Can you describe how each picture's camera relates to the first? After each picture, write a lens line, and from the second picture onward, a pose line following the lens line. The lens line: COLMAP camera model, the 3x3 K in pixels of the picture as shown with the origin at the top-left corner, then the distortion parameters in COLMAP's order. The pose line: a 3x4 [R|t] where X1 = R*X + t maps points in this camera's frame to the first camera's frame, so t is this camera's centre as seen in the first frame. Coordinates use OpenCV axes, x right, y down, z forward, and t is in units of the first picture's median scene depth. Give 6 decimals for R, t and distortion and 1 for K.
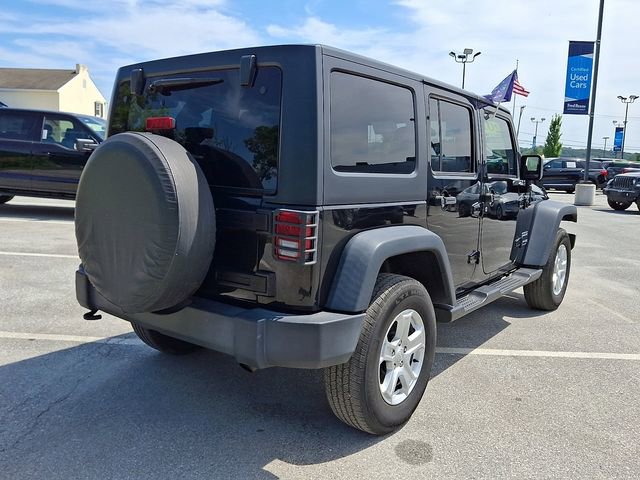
lens RADIAL K [[532.9, 0, 320.0], [0, 532.9, 240.0], [0, 0, 1]] dist [0.076881, -0.139138]
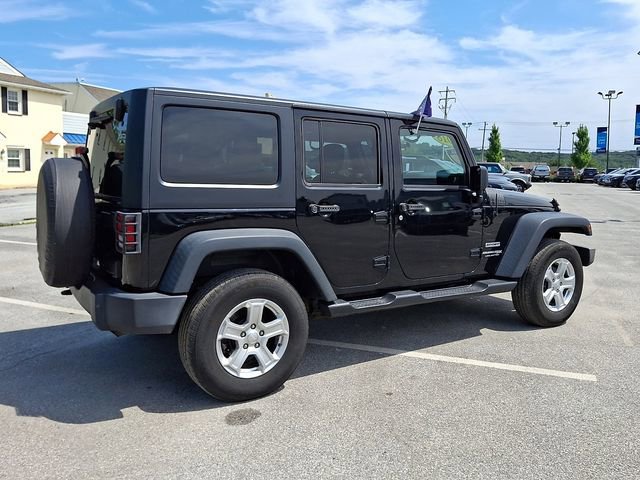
lens RADIAL K [[532.9, 0, 320.0], [0, 532.9, 240.0], [0, 0, 1]] dist [0.076881, -0.139138]
pose [[0.943384, 0.022028, -0.330971, 0.674616], [-0.031807, 0.999202, -0.024160, 0.023155], [0.330174, 0.033319, 0.943332, -0.078526]]
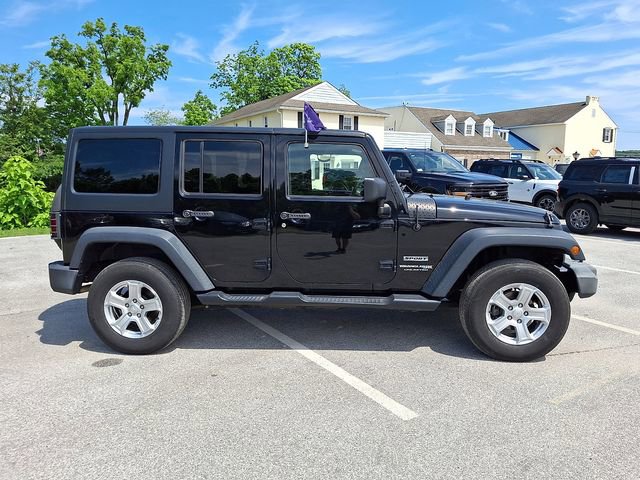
lens RADIAL K [[476.3, 0, 320.0], [0, 476.3, 240.0], [0, 0, 1]] dist [-0.007643, -0.009908]
pose [[0.557684, 0.078361, -0.826346, 1.600499], [-0.102435, 0.994421, 0.025168, -0.079183], [0.823708, 0.070611, 0.562600, 0.641005]]
